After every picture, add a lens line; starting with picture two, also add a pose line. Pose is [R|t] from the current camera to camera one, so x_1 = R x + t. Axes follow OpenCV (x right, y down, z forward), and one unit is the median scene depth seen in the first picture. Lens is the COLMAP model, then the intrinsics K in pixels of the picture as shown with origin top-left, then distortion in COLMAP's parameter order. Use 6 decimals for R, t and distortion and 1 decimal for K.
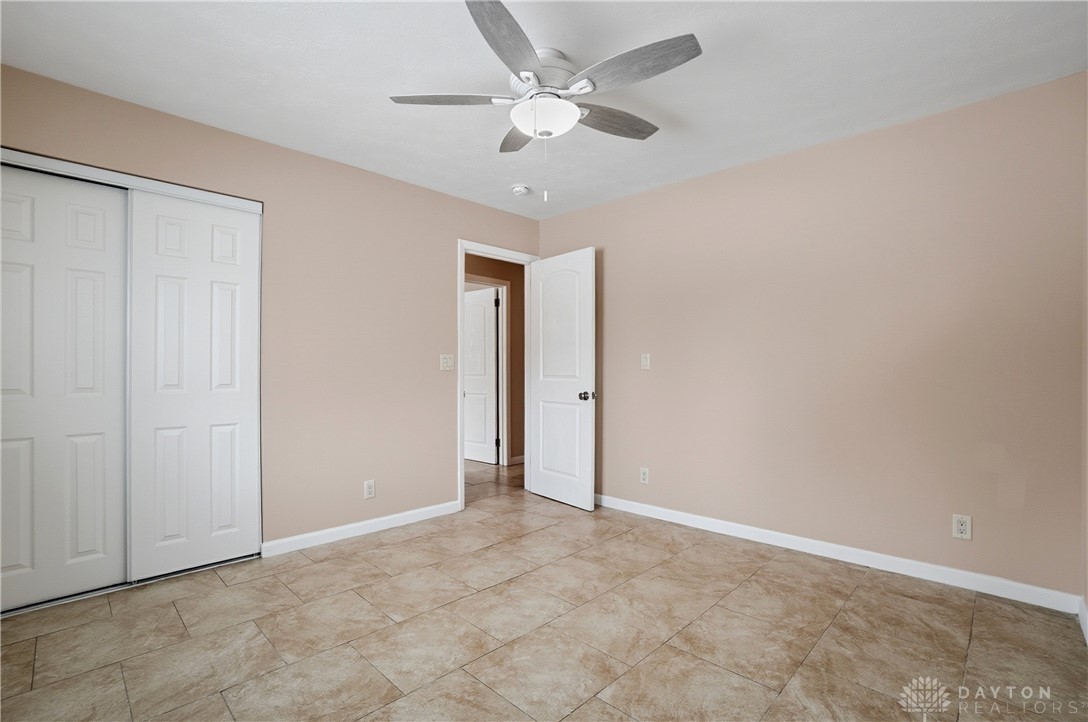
lens RADIAL K [[493.2, 0, 537.7], [0, 493.2, 361.6], [0, 0, 1]] dist [-0.060038, 0.022636]
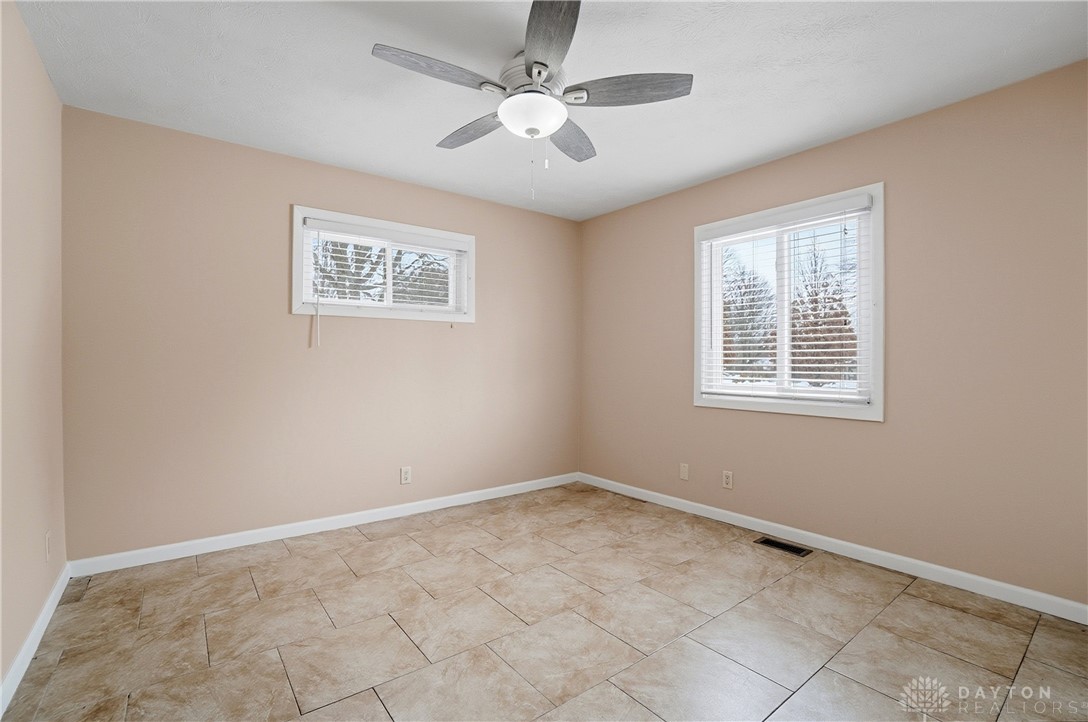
lens RADIAL K [[493.2, 0, 537.7], [0, 493.2, 361.6], [0, 0, 1]] dist [-0.060038, 0.022636]
pose [[-0.990776, -0.006137, 0.135372, -0.137806], [-0.007107, 0.999952, -0.006689, 0.011320], [-0.135325, -0.007589, -0.990772, 2.089118]]
